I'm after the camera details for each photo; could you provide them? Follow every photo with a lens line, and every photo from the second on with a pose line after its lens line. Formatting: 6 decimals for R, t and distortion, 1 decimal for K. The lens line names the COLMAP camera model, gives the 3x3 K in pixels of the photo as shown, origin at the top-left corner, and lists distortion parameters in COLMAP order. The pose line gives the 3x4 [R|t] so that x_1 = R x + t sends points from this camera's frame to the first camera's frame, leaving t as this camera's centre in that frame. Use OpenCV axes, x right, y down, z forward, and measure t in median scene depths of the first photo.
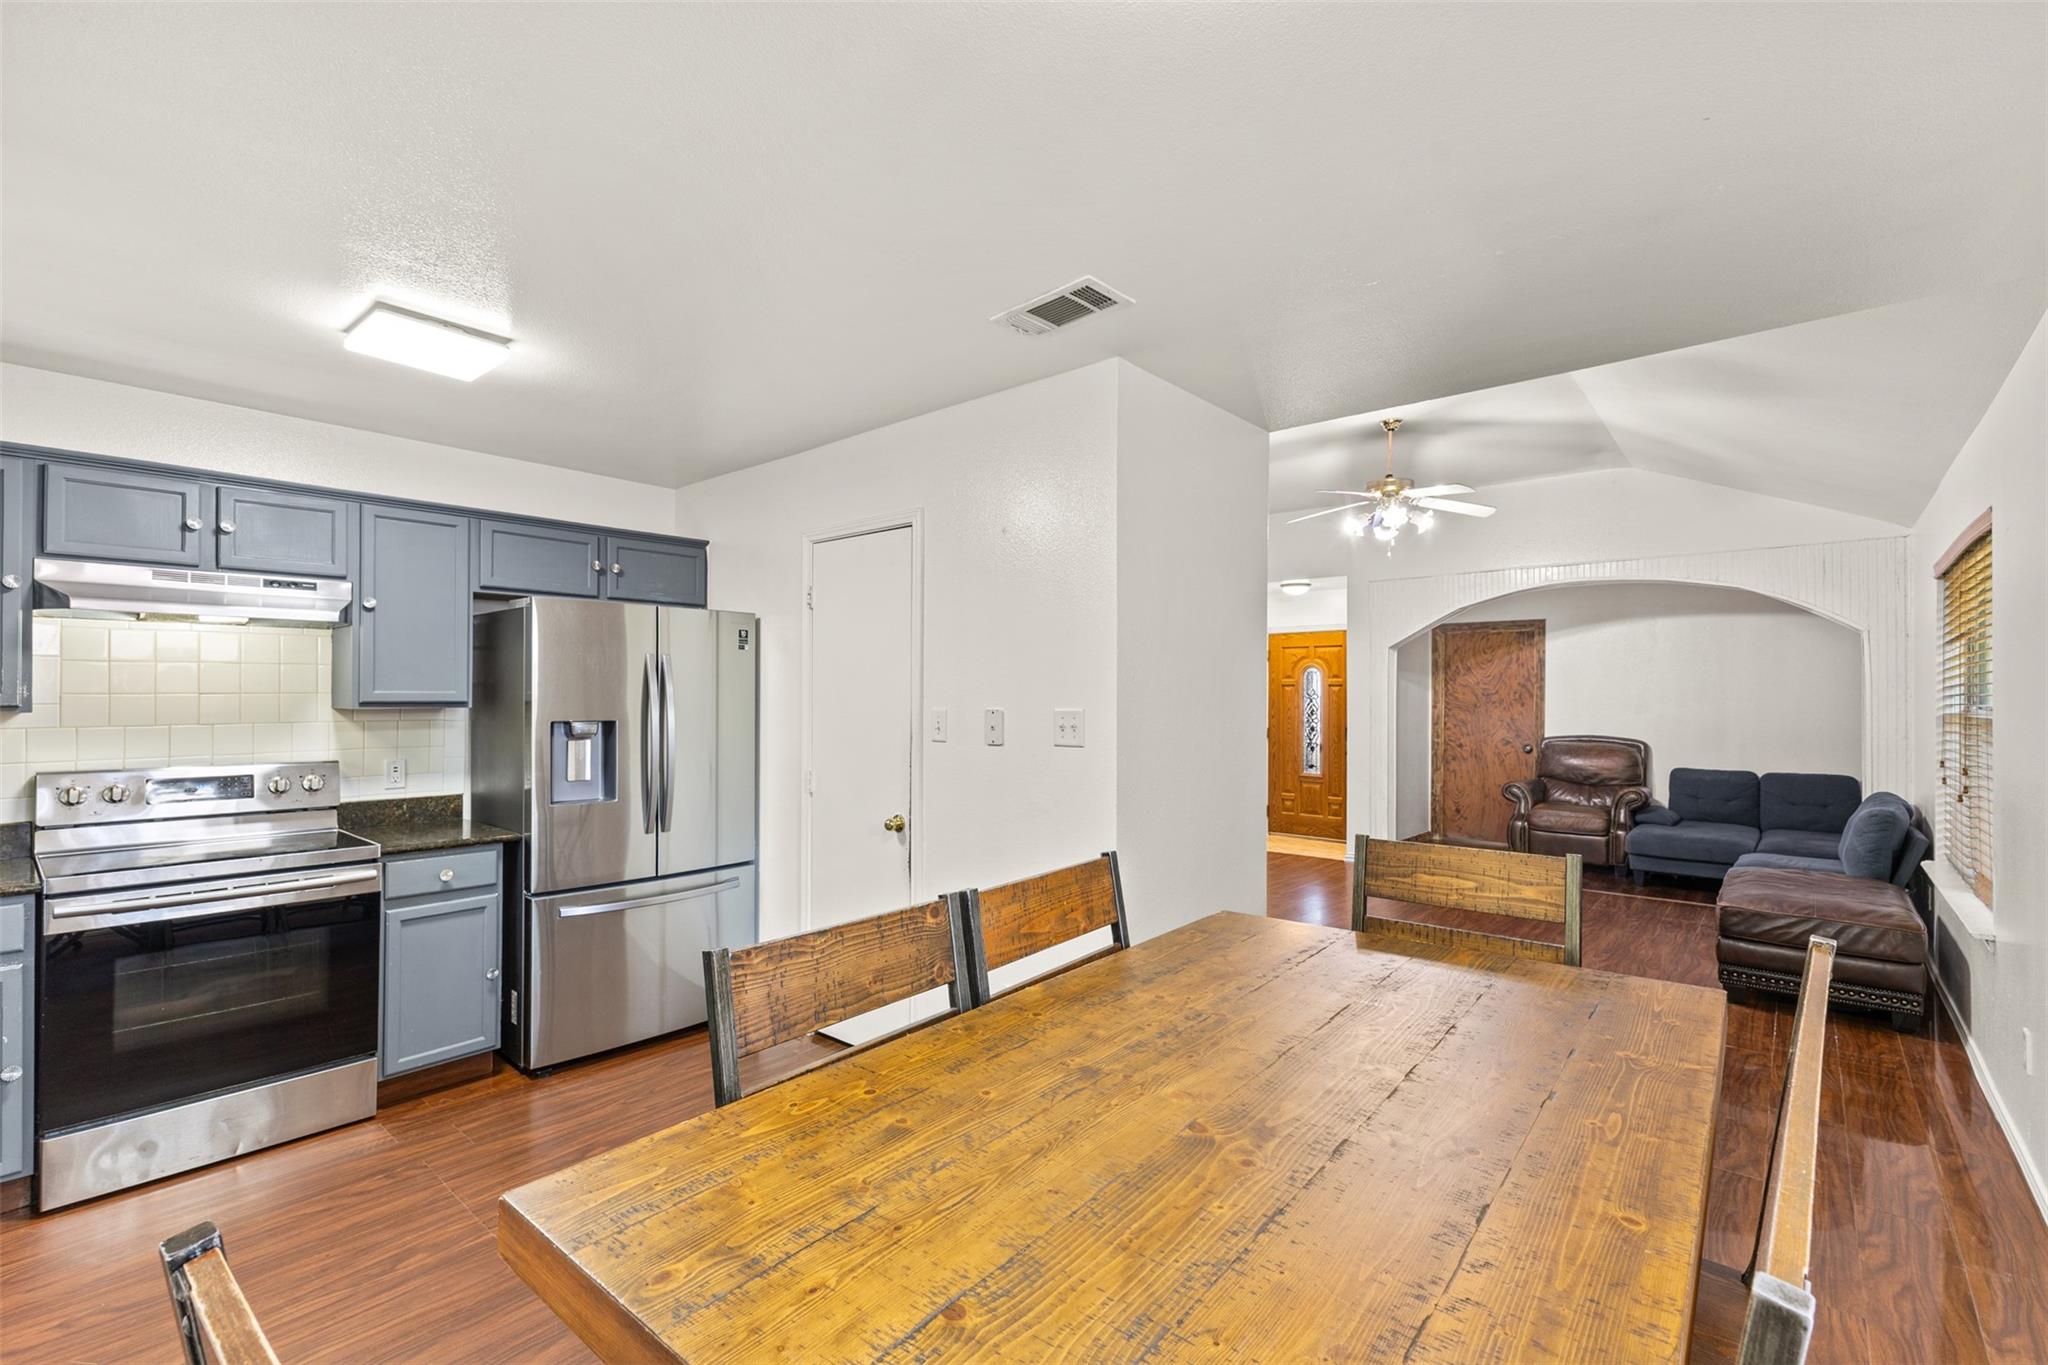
lens RADIAL K [[883.6, 0, 1027.0], [0, 883.6, 689.2], [0, 0, 1]] dist [0.011160, -0.002771]
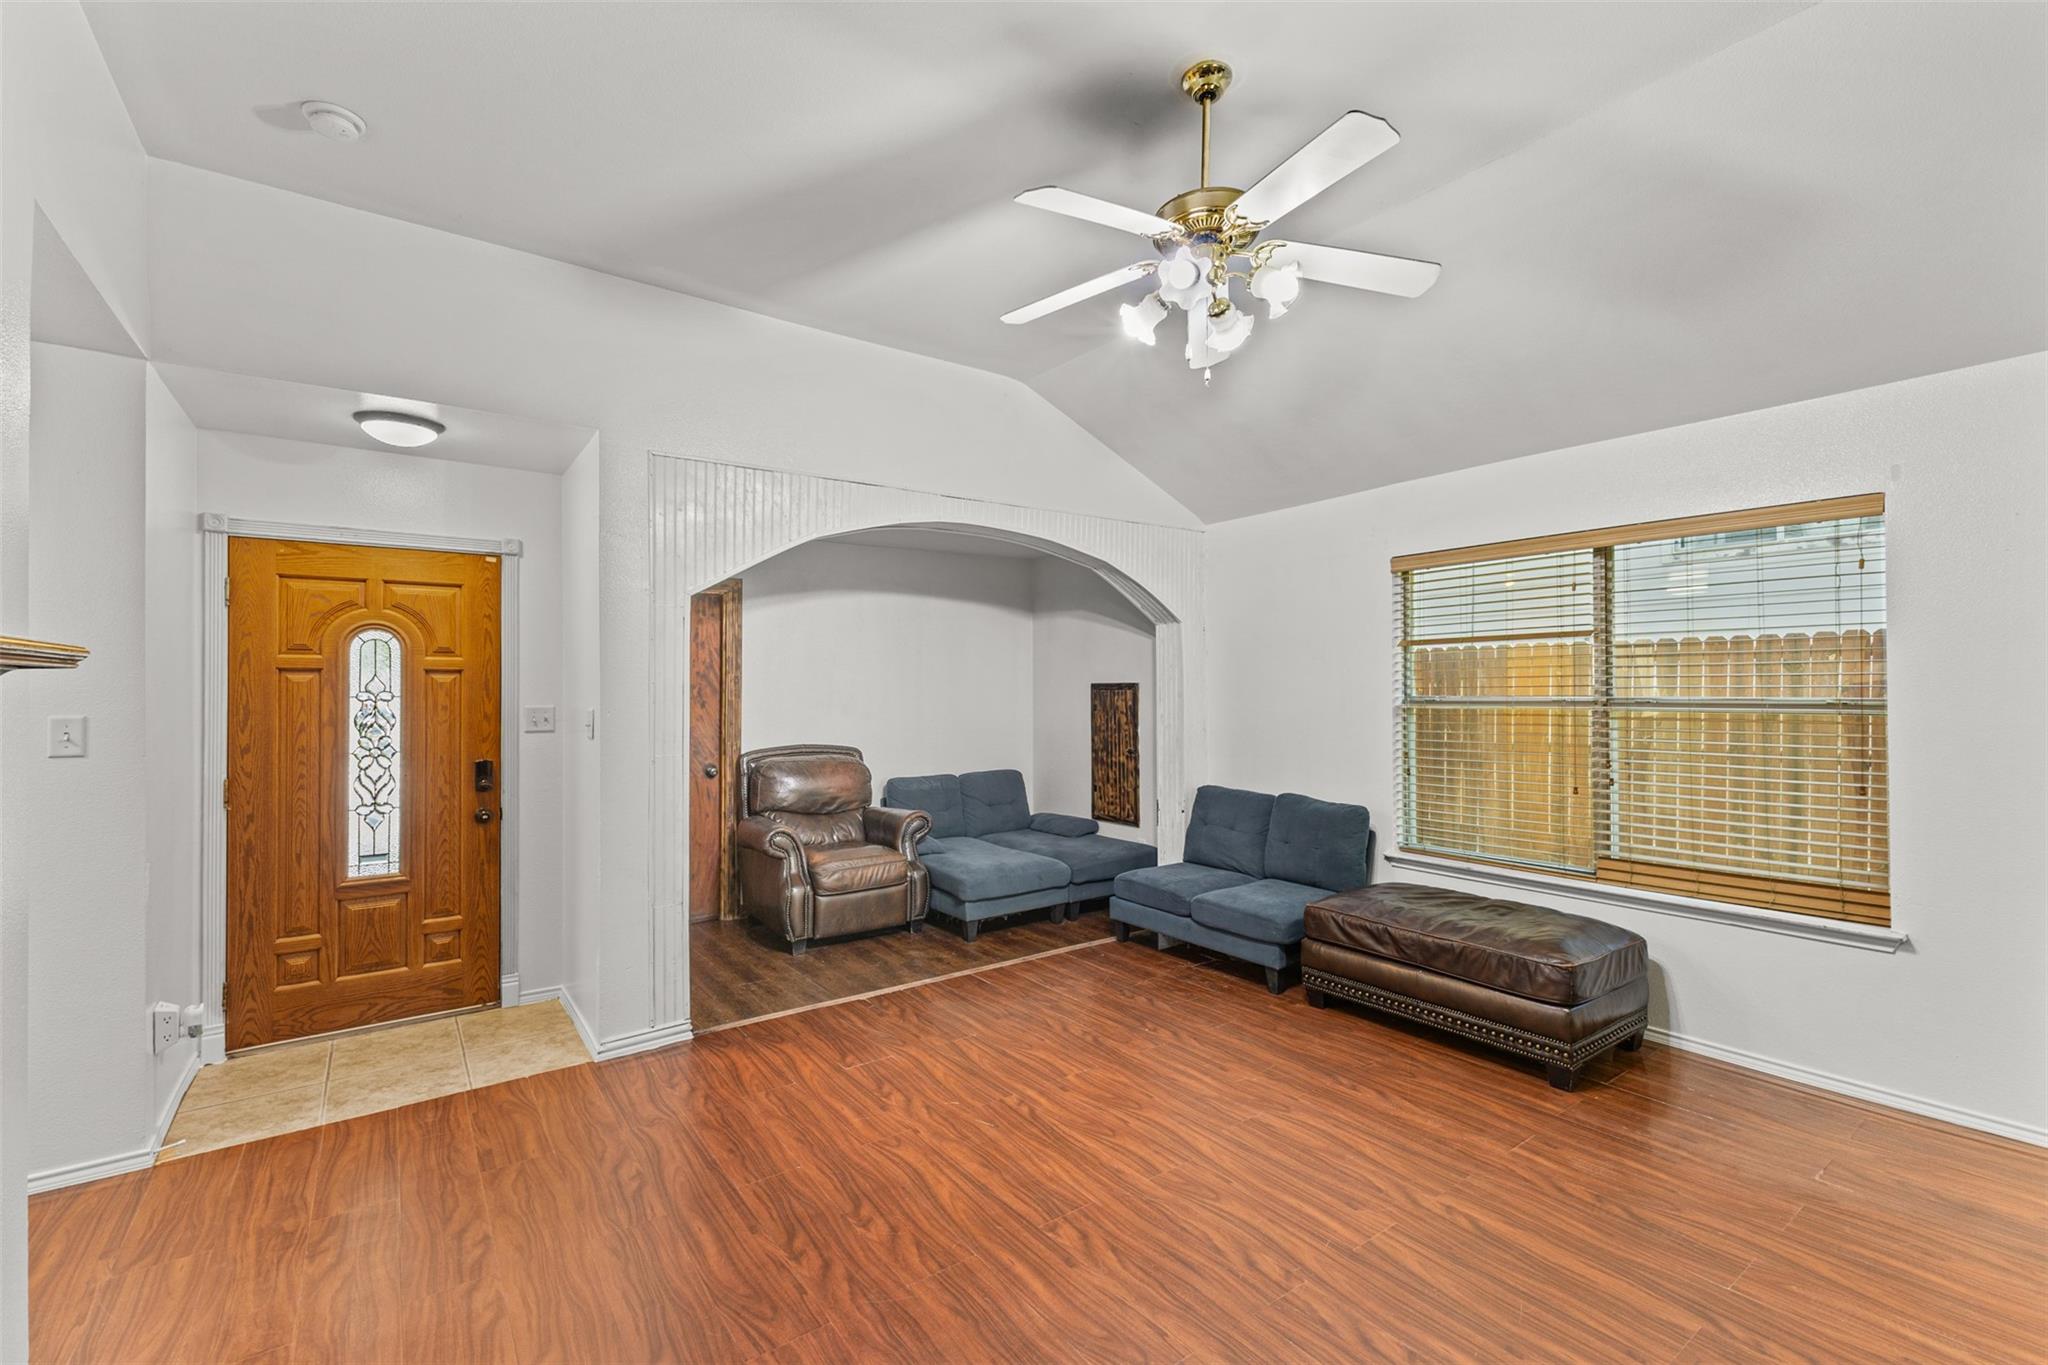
lens RADIAL K [[883.6, 0, 1027.0], [0, 883.6, 689.2], [0, 0, 1]] dist [0.011160, -0.002771]
pose [[0.215465, -0.003348, 0.976506, -0.032901], [0.000494, 0.999994, 0.003320, 0.003235], [-0.976511, -0.000233, 0.215466, 0.627694]]
